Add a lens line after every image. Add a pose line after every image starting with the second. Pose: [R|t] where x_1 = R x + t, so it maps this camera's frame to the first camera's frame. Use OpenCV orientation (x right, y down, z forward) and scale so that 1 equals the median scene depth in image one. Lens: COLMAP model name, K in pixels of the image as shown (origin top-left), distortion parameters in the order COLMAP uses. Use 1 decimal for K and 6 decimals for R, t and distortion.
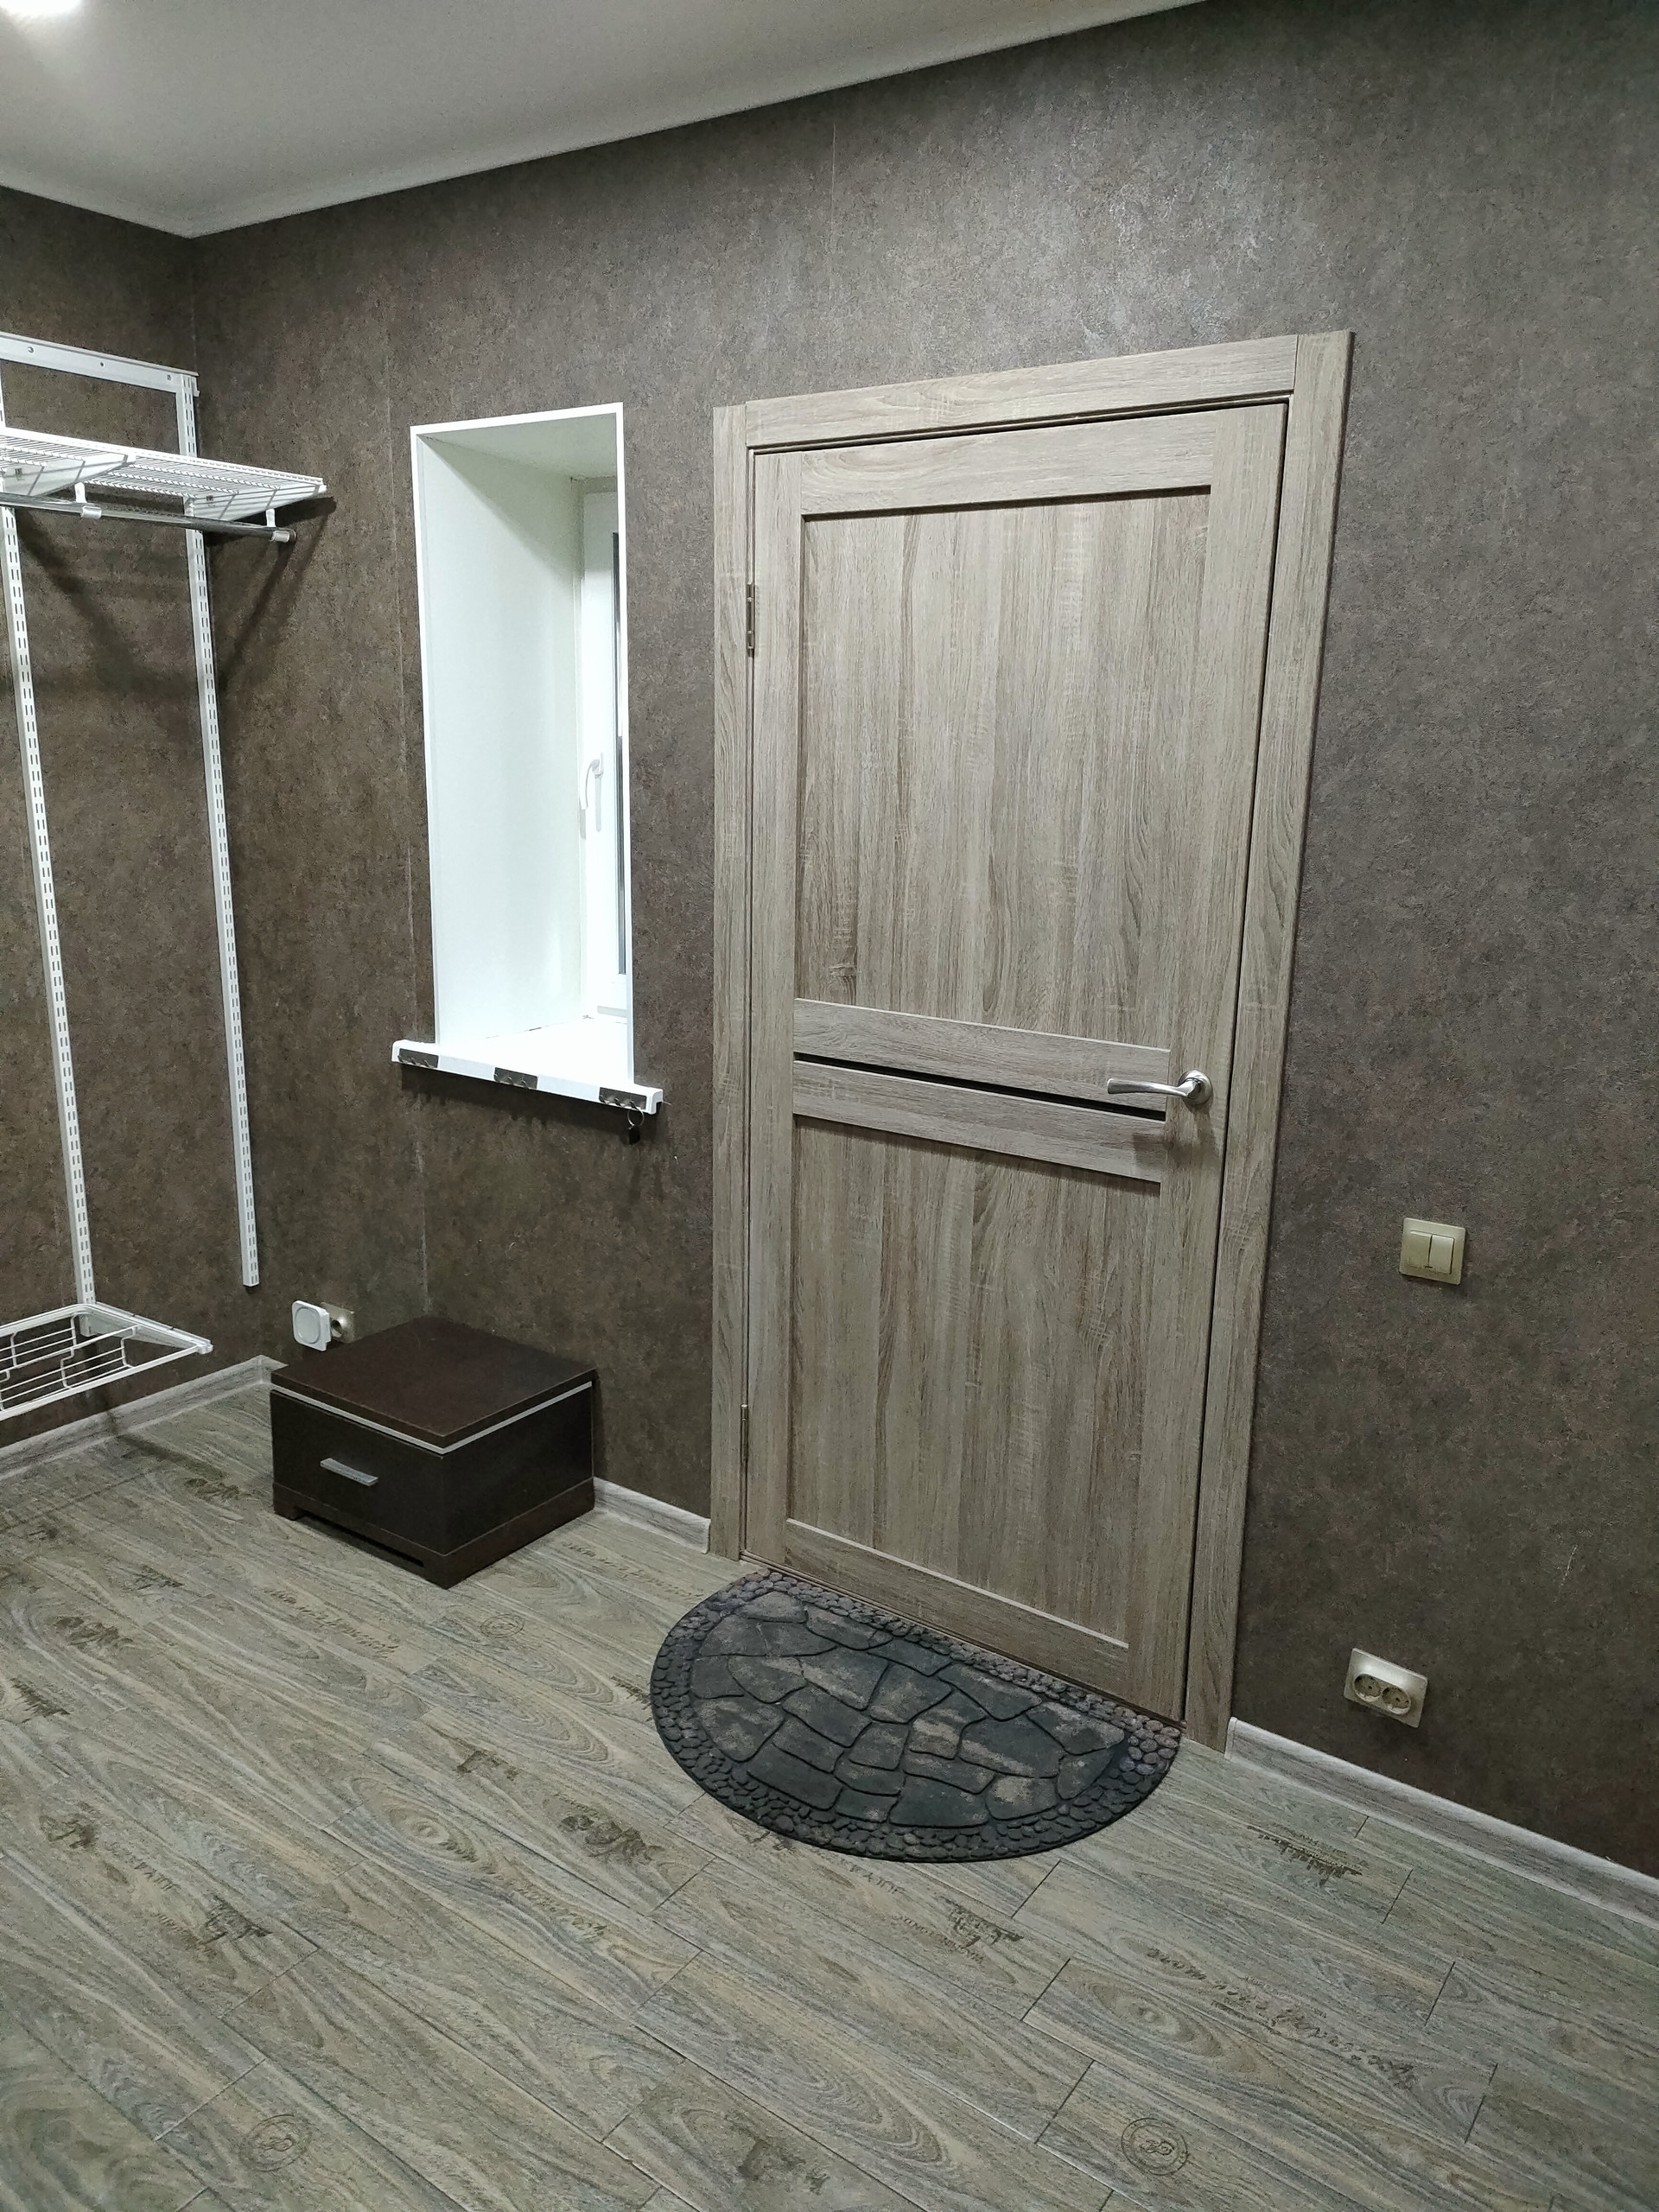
lens RADIAL K [[1624.5, 0, 829.5], [0, 1624.5, 1106.0], [0, 0, 1]] dist [0.089270, -0.095050]
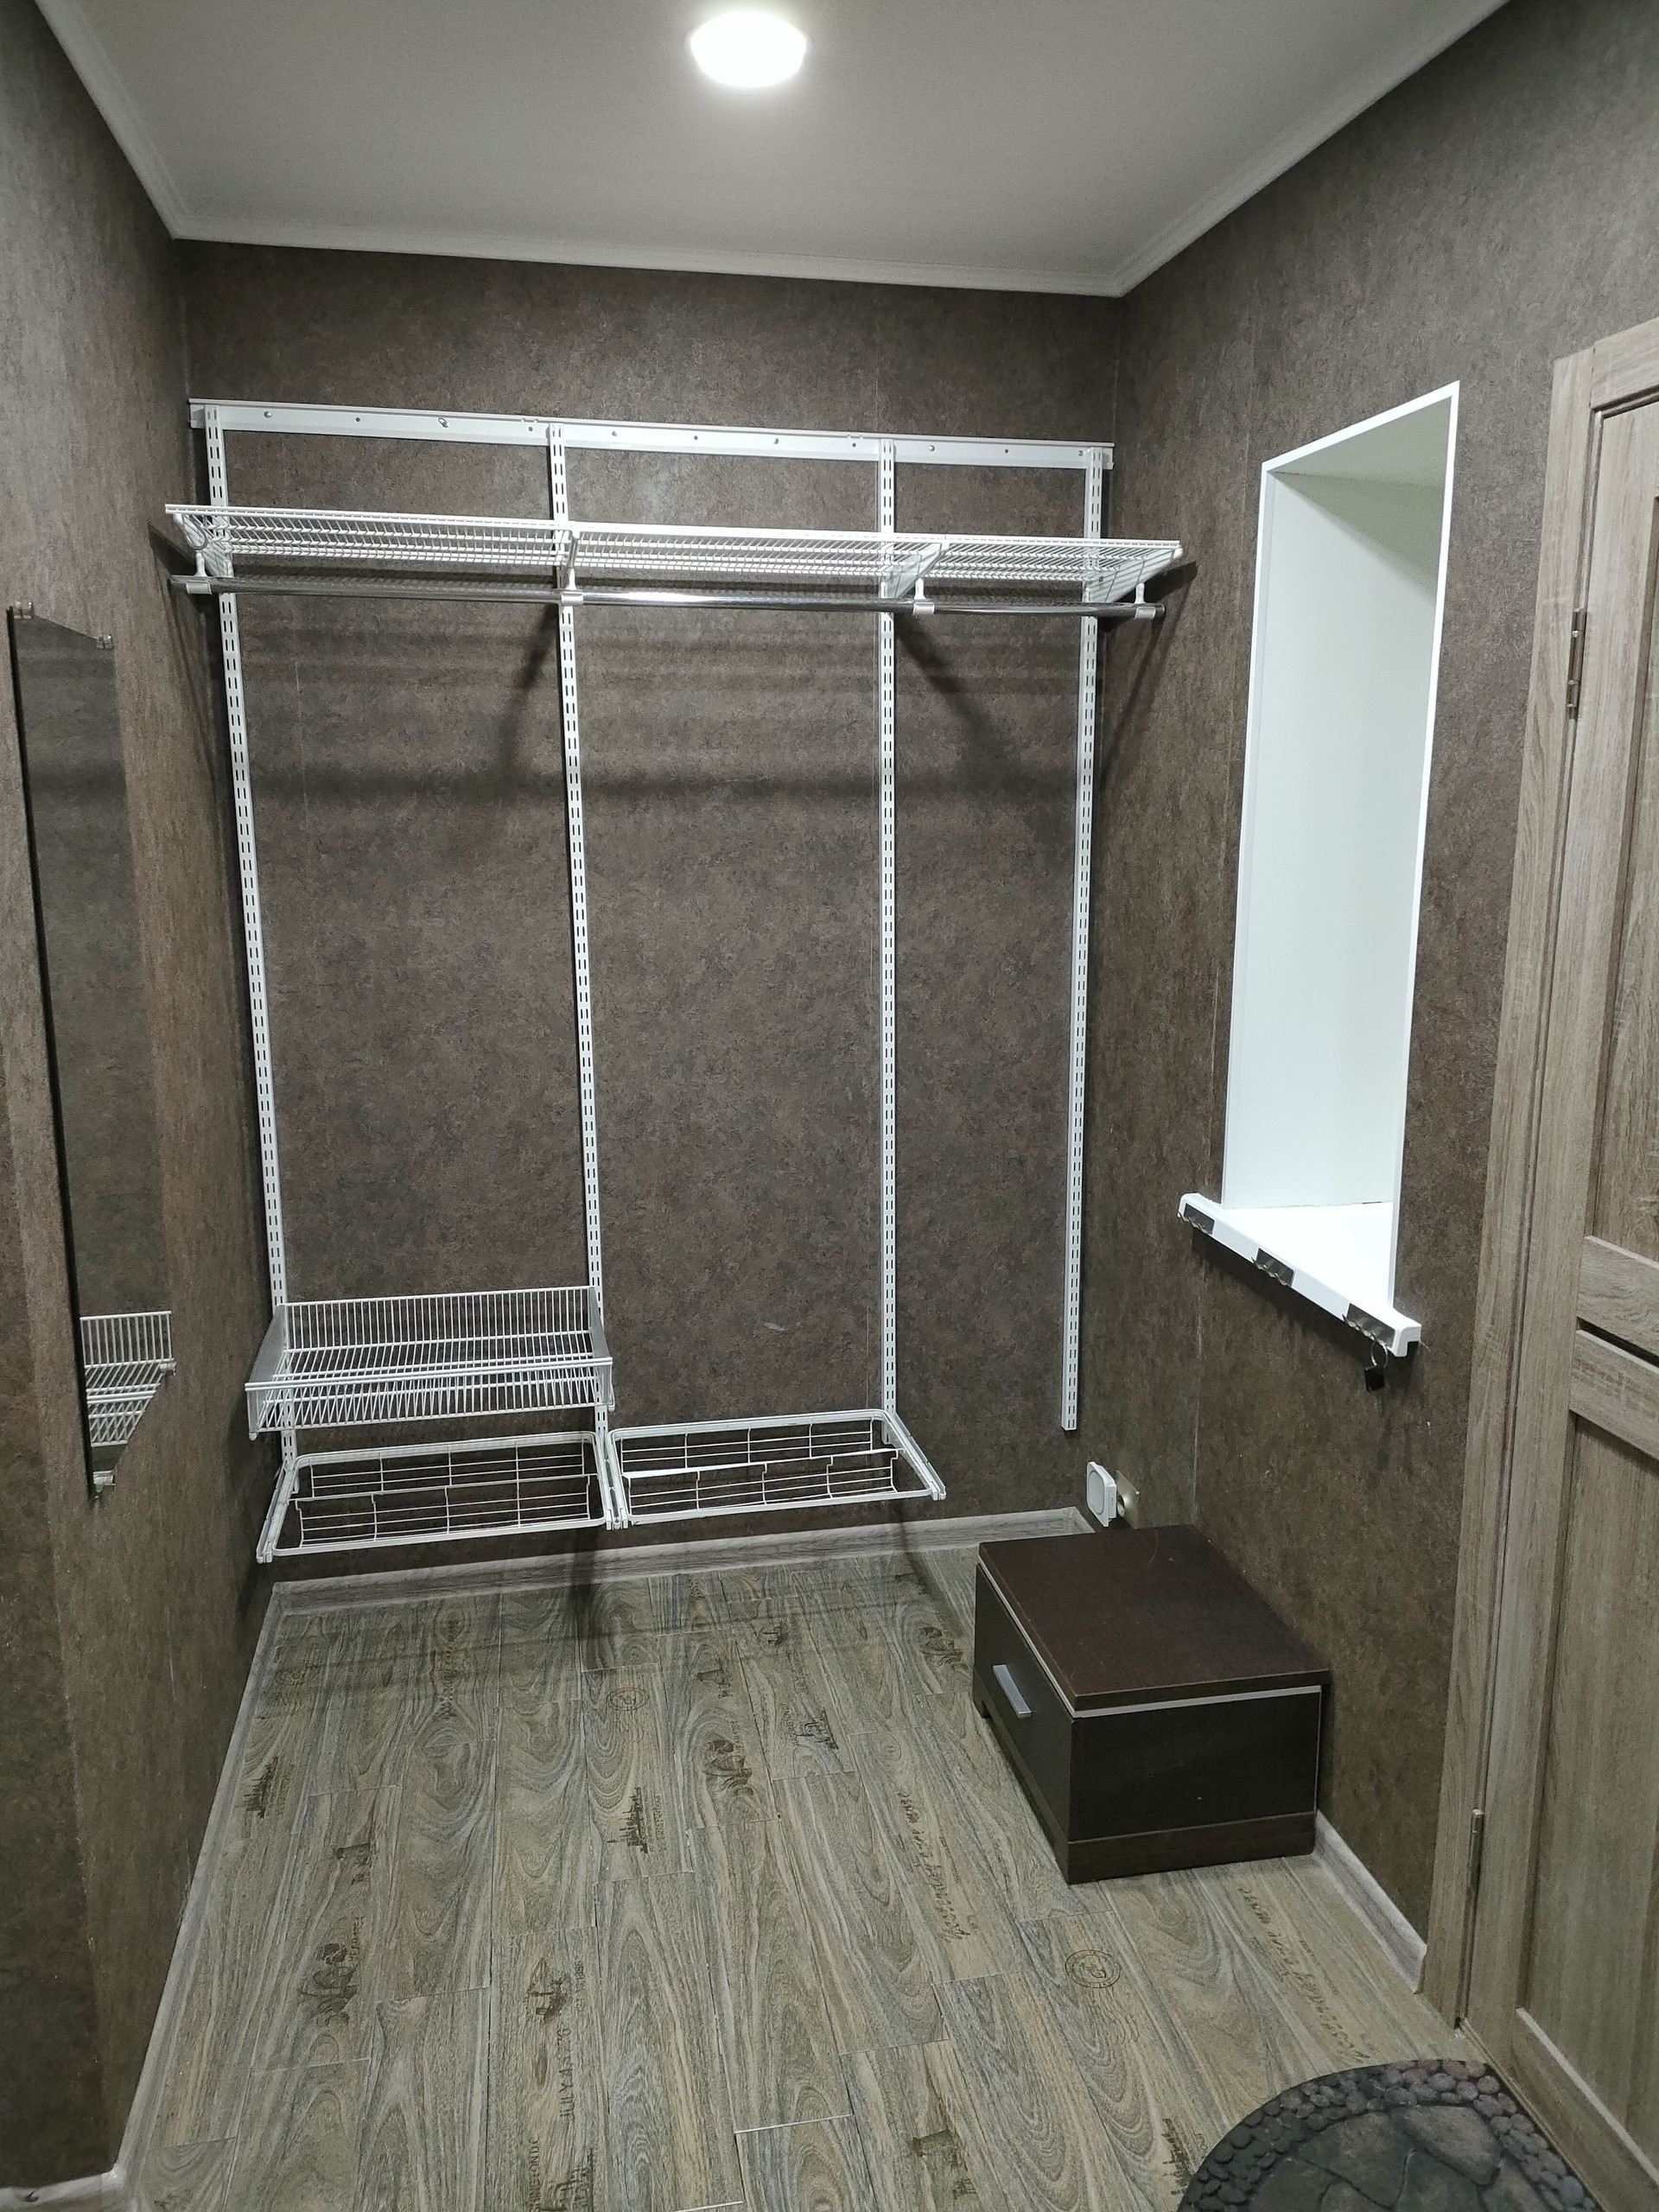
lens RADIAL K [[1624.5, 0, 829.5], [0, 1624.5, 1106.0], [0, 0, 1]] dist [0.089270, -0.095050]
pose [[0.722270, 0.115603, -0.681881, 0.179224], [-0.147446, 0.989003, 0.011492, -0.070970], [0.675712, 0.092240, 0.731372, 0.274591]]
